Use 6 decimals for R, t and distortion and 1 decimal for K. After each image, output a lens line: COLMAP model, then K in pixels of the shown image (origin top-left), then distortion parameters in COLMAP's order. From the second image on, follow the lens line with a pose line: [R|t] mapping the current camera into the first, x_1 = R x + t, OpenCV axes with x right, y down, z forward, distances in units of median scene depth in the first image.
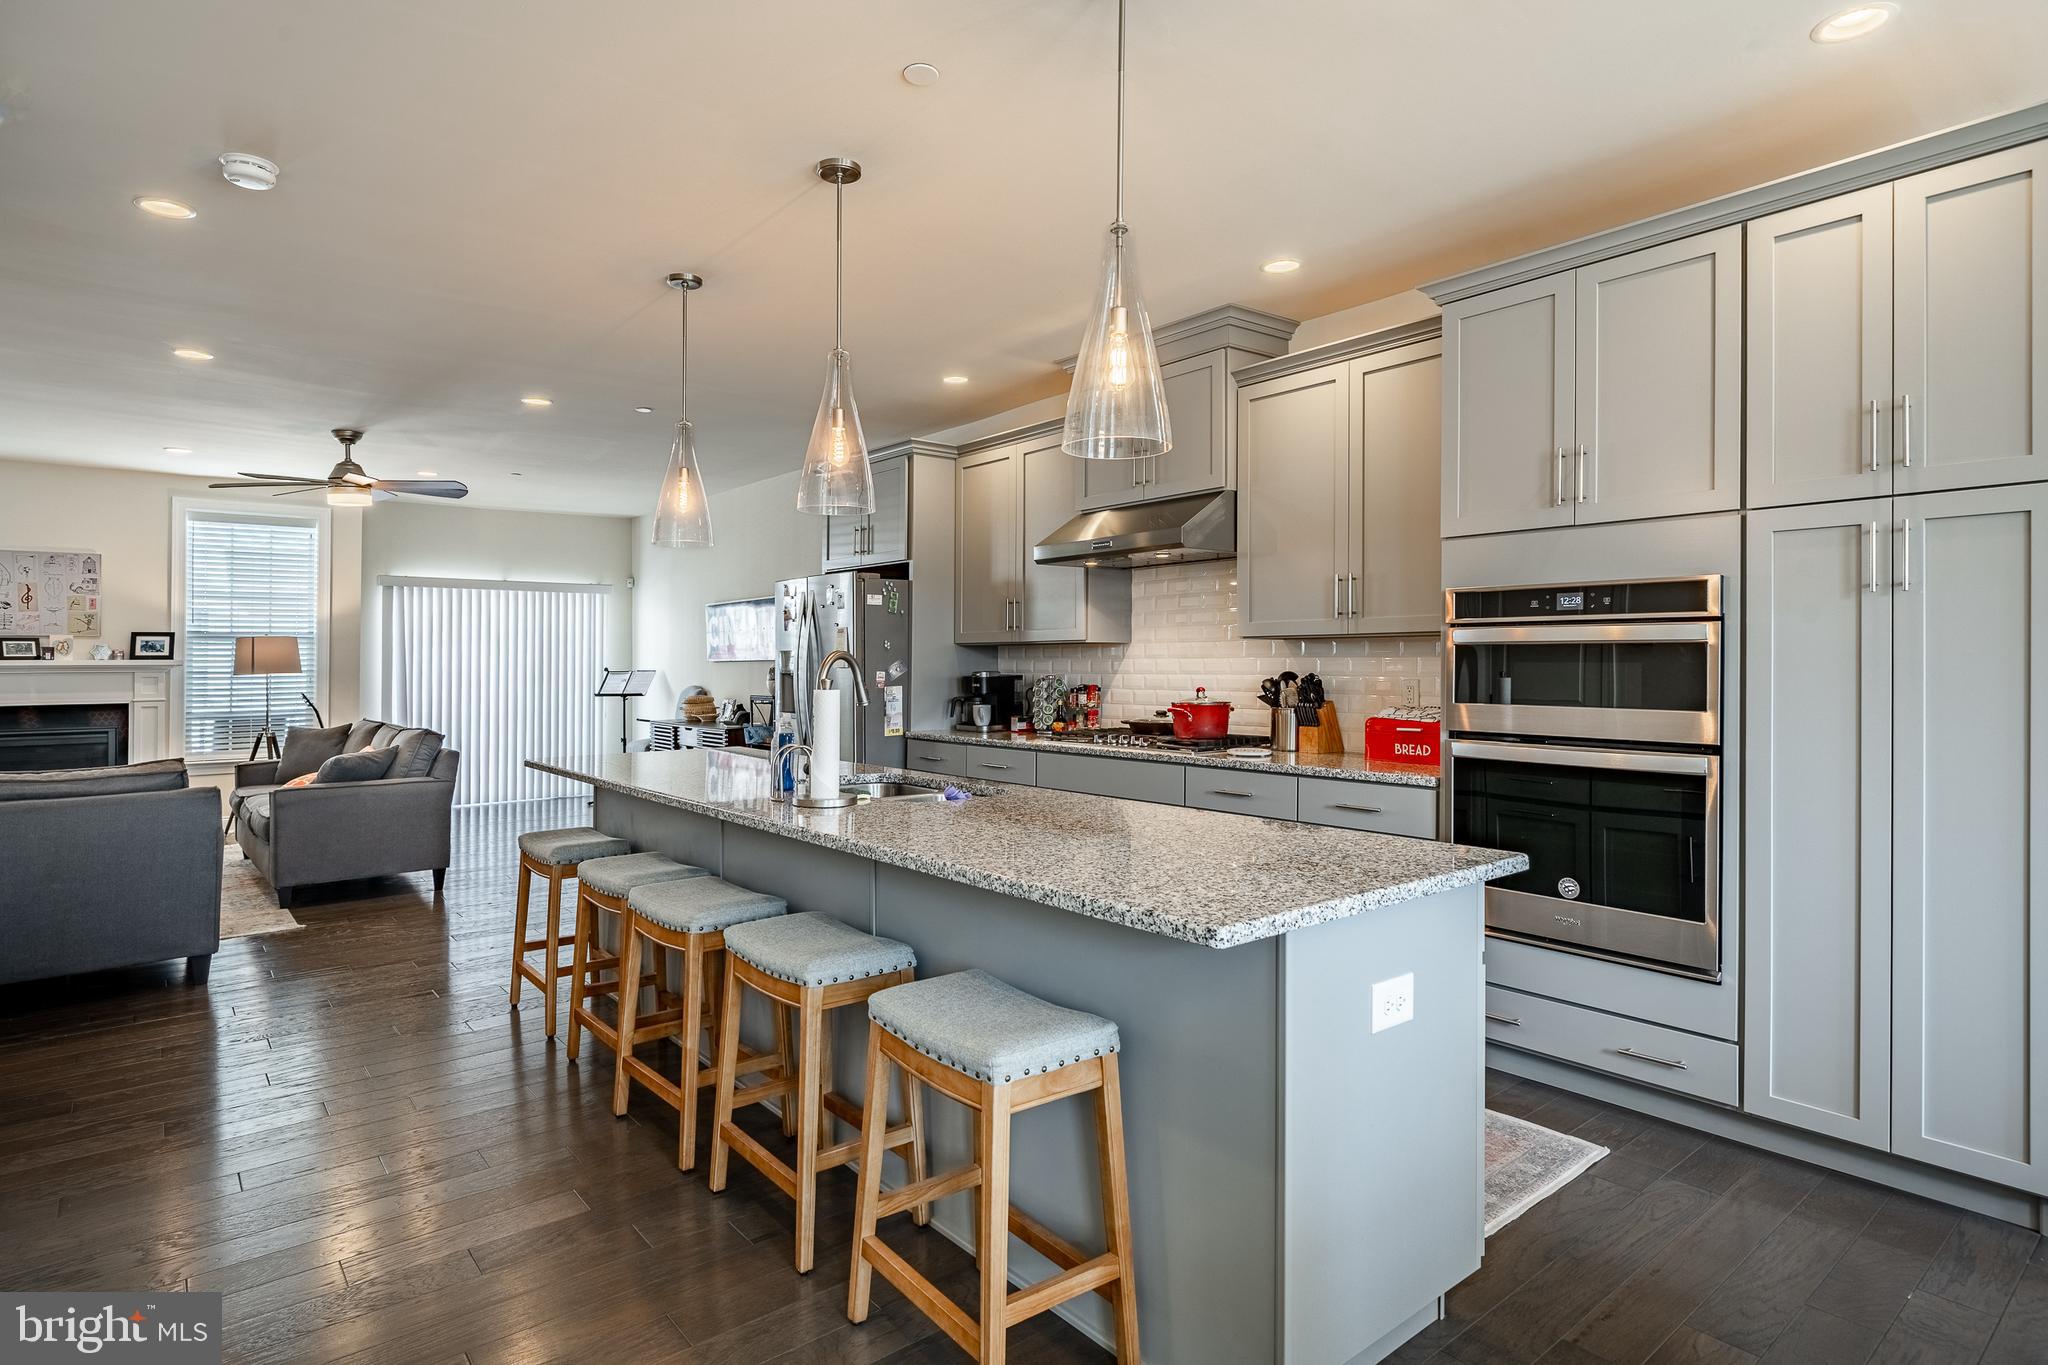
lens RADIAL K [[1079.0, 0, 1009.9], [0, 1079.0, 652.6], [0, 0, 1]] dist [-0.006193, 0.004124]
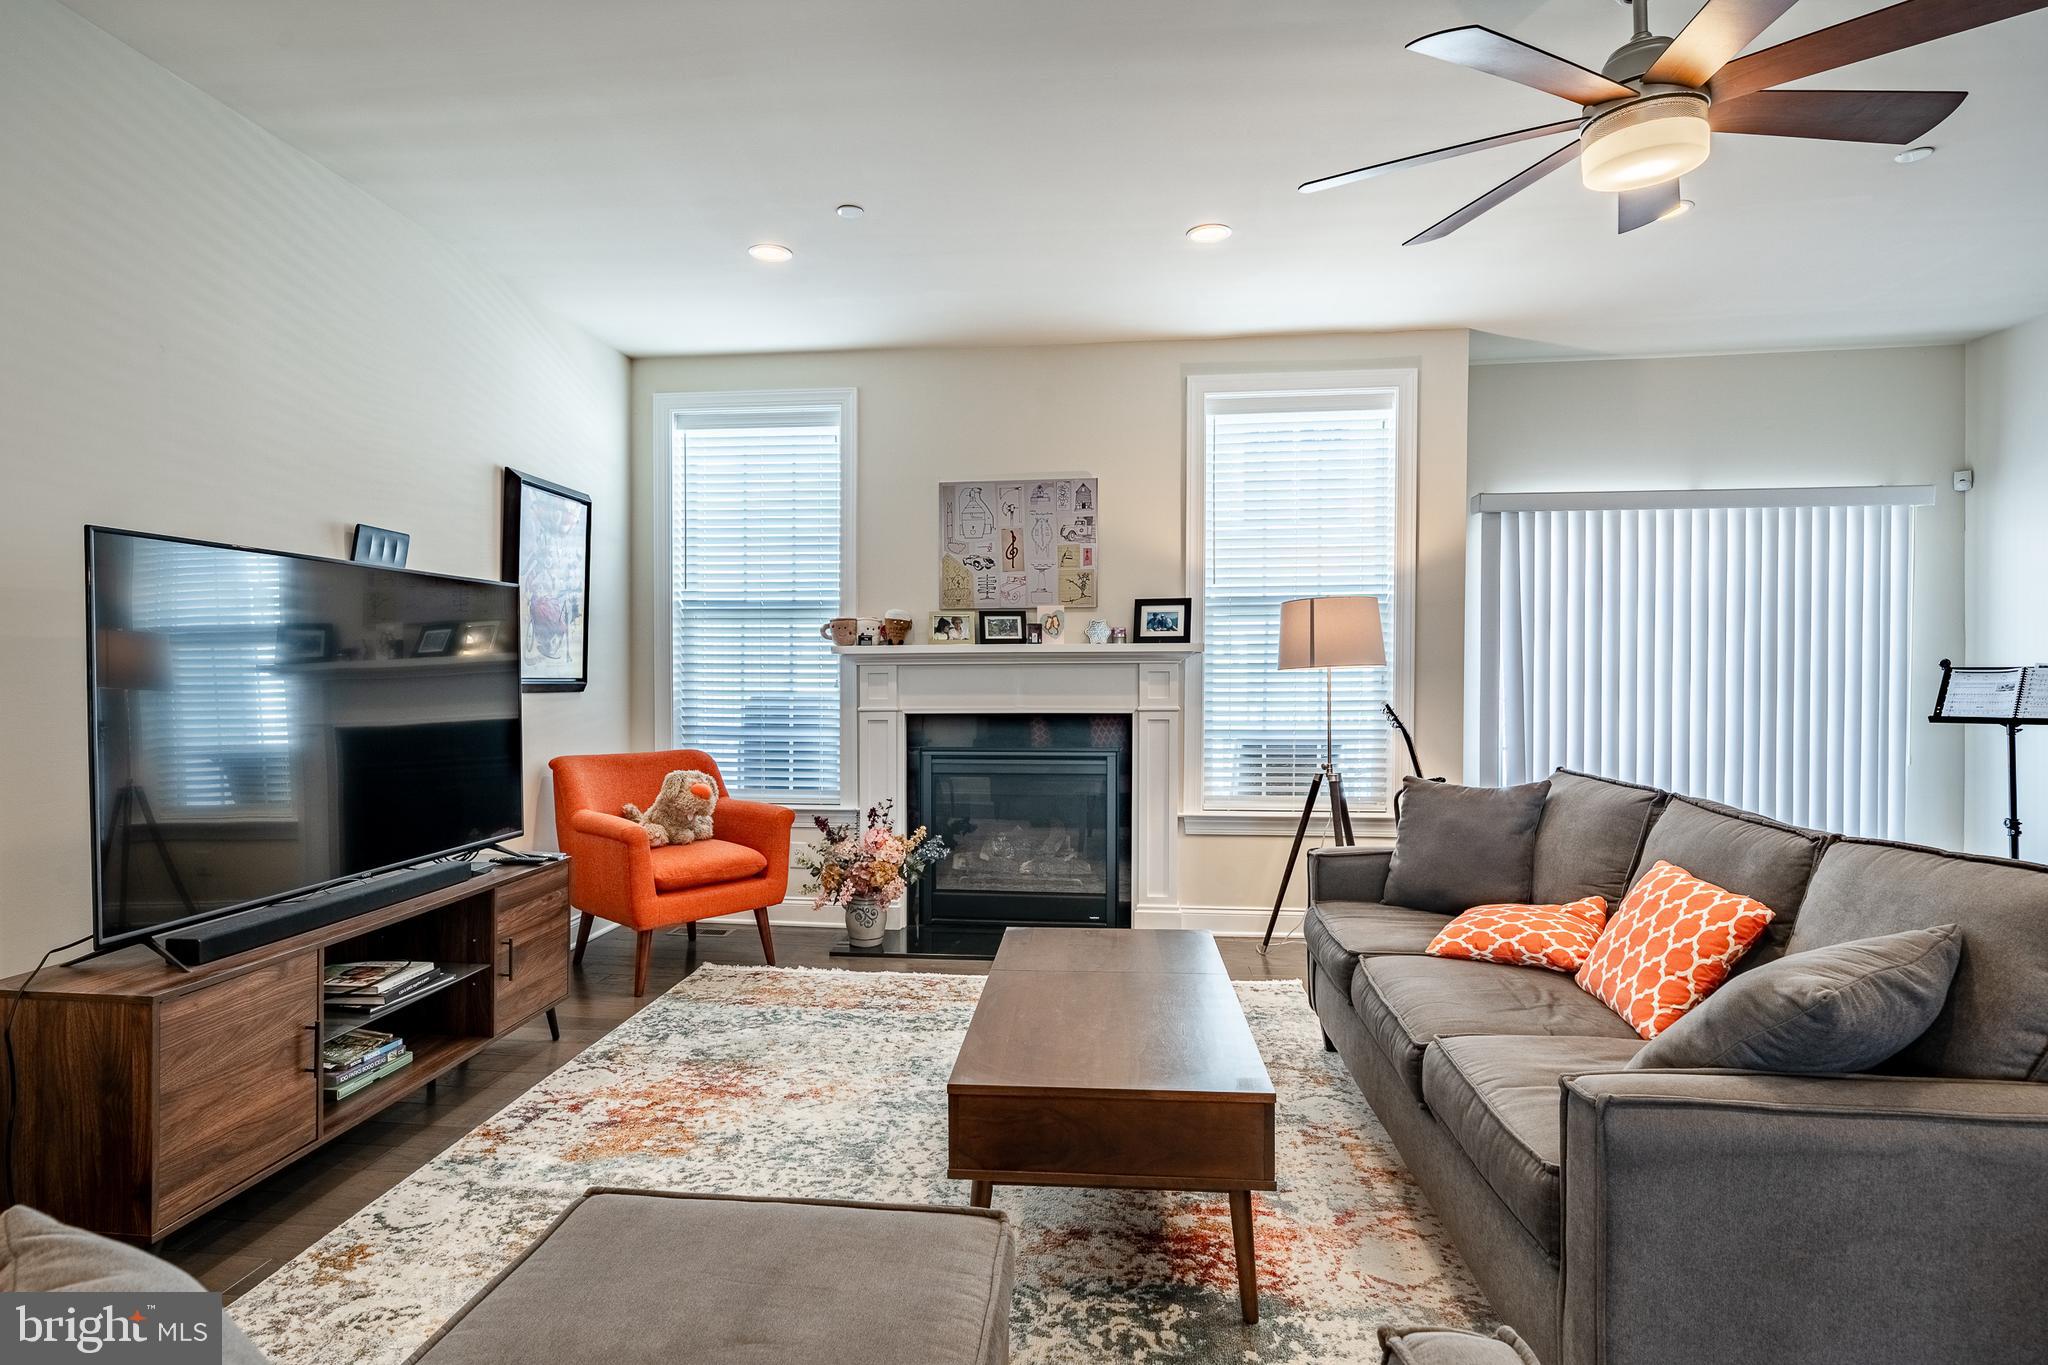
lens RADIAL K [[1079.0, 0, 1019.7], [0, 1079.0, 679.8], [0, 0, 1]] dist [-0.006193, 0.004124]
pose [[0.711965, 0.007365, -0.702176, -0.428036], [0.004838, 0.999870, 0.015393, 0.017624], [0.702198, -0.014356, 0.711837, 0.511781]]
